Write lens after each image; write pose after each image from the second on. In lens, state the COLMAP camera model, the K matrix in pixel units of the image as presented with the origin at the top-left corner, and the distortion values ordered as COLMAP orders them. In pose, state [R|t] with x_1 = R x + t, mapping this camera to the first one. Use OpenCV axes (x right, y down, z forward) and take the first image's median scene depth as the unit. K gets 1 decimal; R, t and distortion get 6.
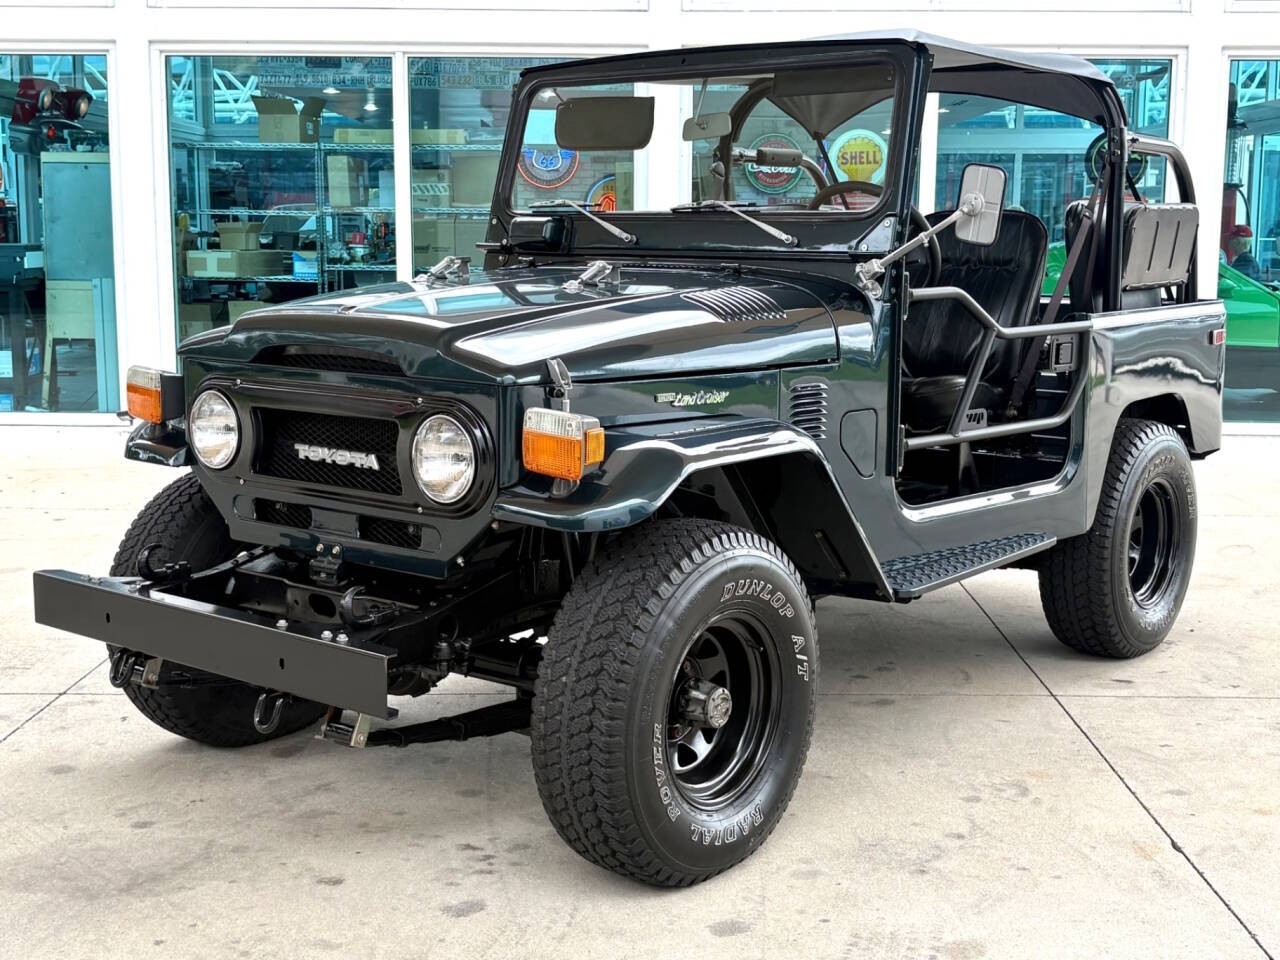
lens RADIAL K [[1613.6, 0, 630.2], [0, 1613.6, 471.9], [0, 0, 1]] dist [0.168982, -0.550159]
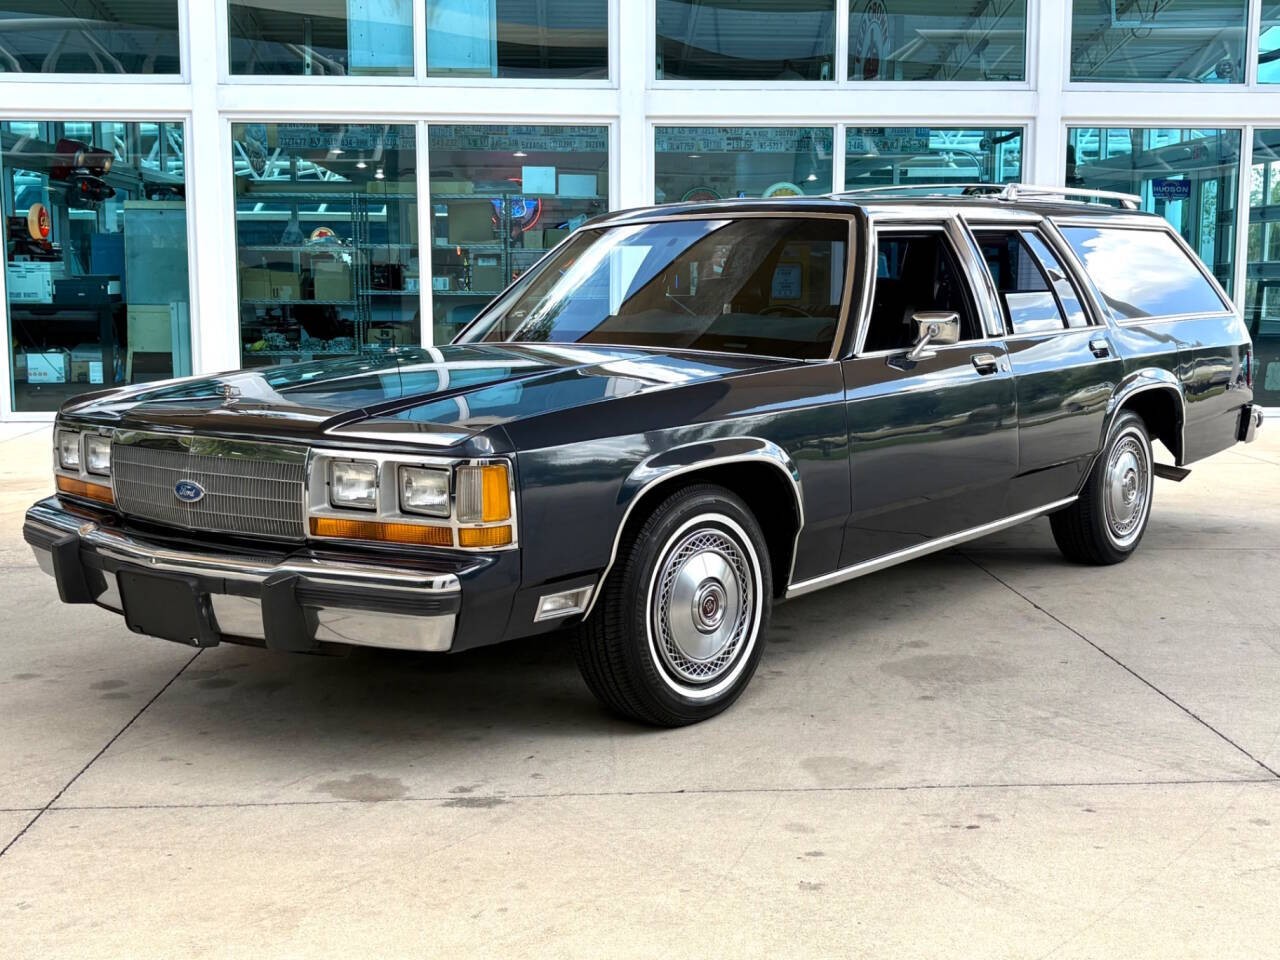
lens RADIAL K [[1526.8, 0, 640.0], [0, 1526.8, 480.0], [0, 0, 1]] dist [0.172800, -0.588215]
pose [[0.997131, -0.014494, 0.074294, -0.062000], [0.016022, 0.999671, -0.020007, 0.043474], [-0.073979, 0.021140, 0.997036, -0.181441]]
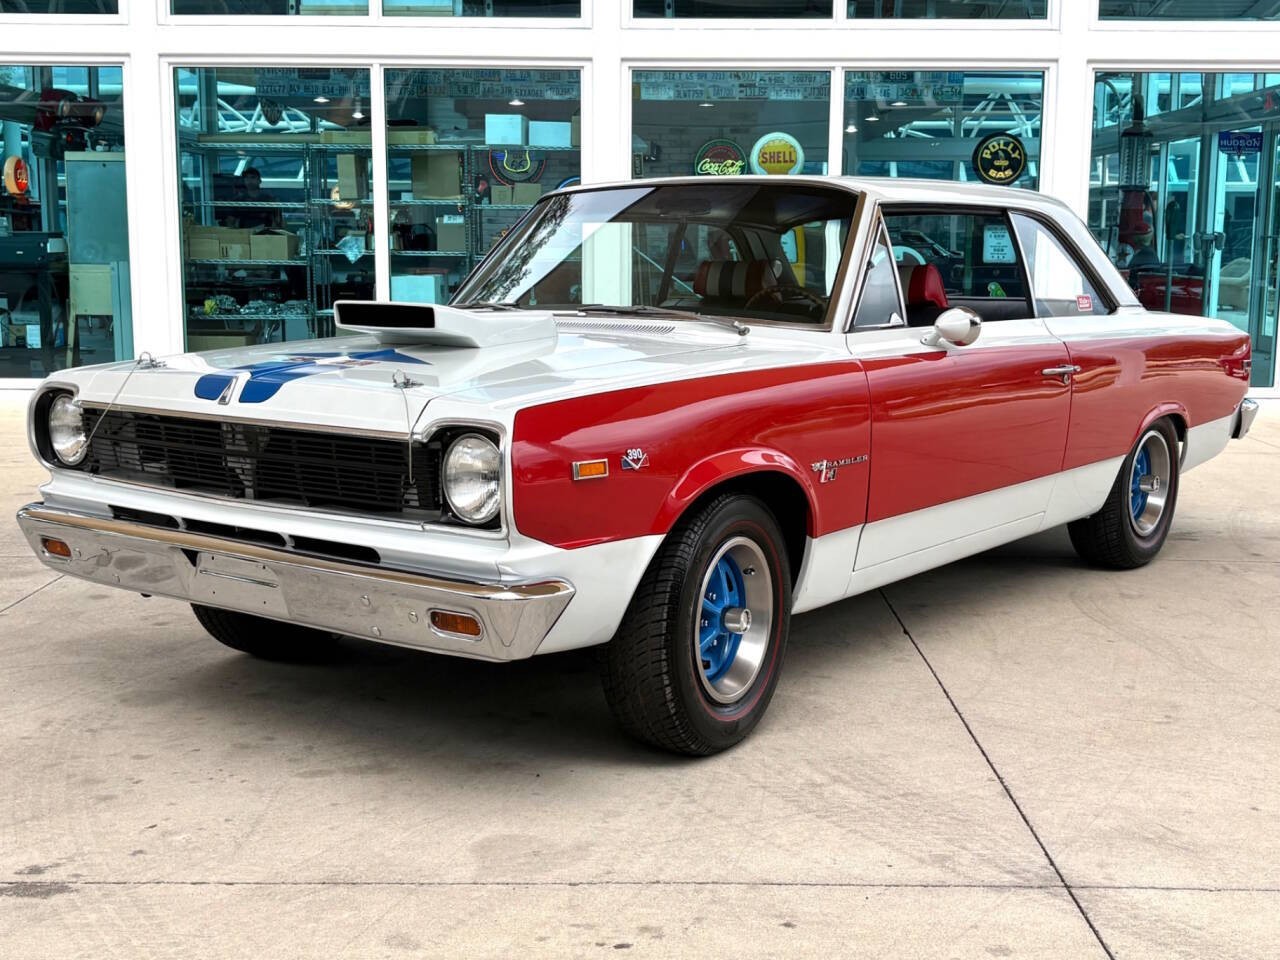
lens RADIAL K [[1576.8, 0, 643.7], [0, 1576.8, 496.0], [0, 0, 1]] dist [0.122393, -0.385230]
pose [[0.999949, -0.000935, 0.010094, 0.033329], [0.000834, 0.999950, 0.009956, 0.034487], [-0.010103, -0.009947, 0.999899, -0.120320]]
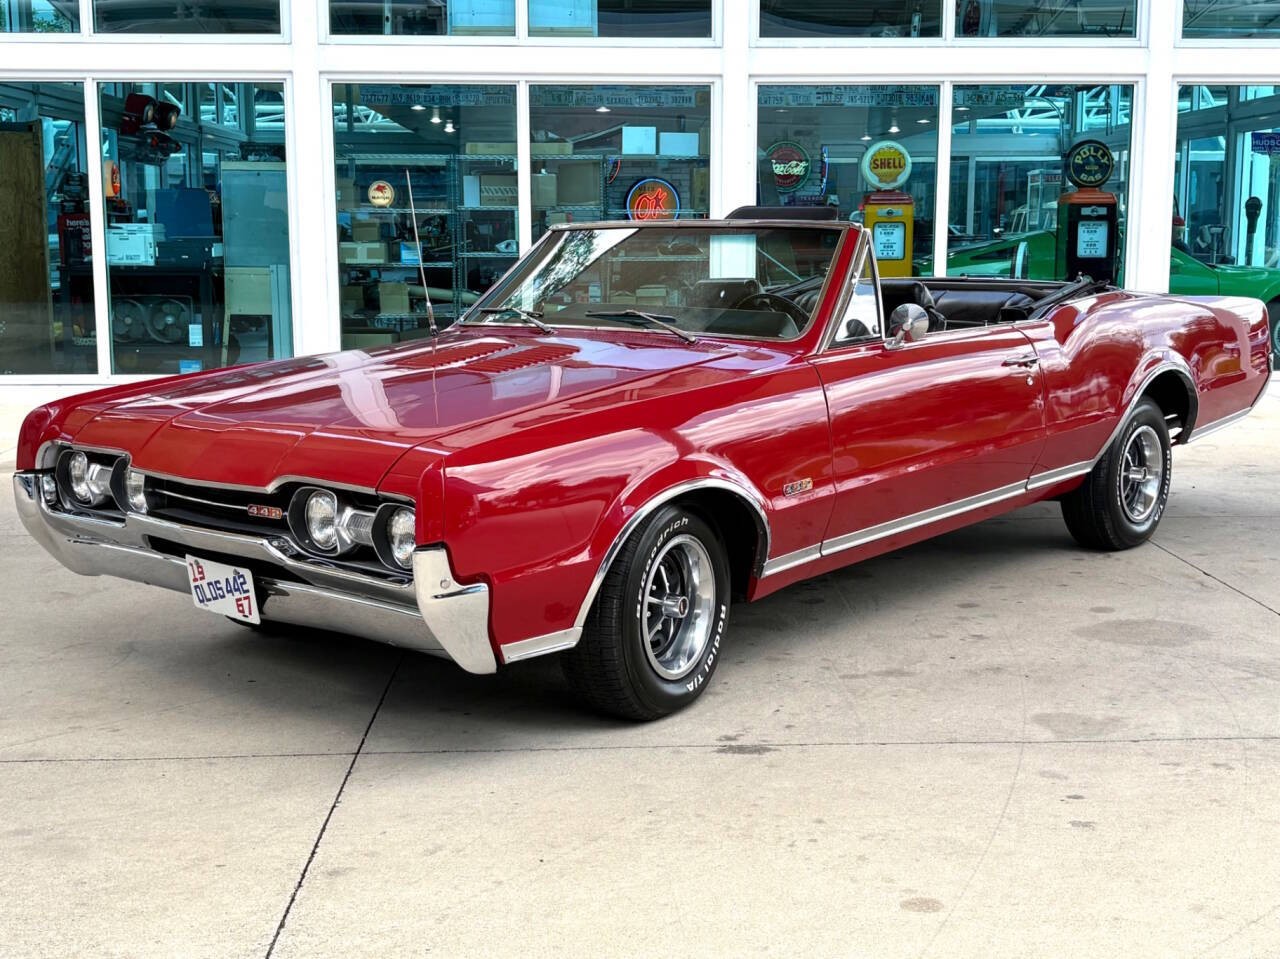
lens RADIAL K [[1613.6, 0, 630.2], [0, 1613.6, 471.4], [0, 0, 1]] dist [0.168982, -0.550159]
pose [[0.998421, -0.013969, 0.054413, -0.123553], [0.013964, 0.999902, 0.000459, 0.039069], [-0.054414, 0.000302, 0.998518, -0.231218]]
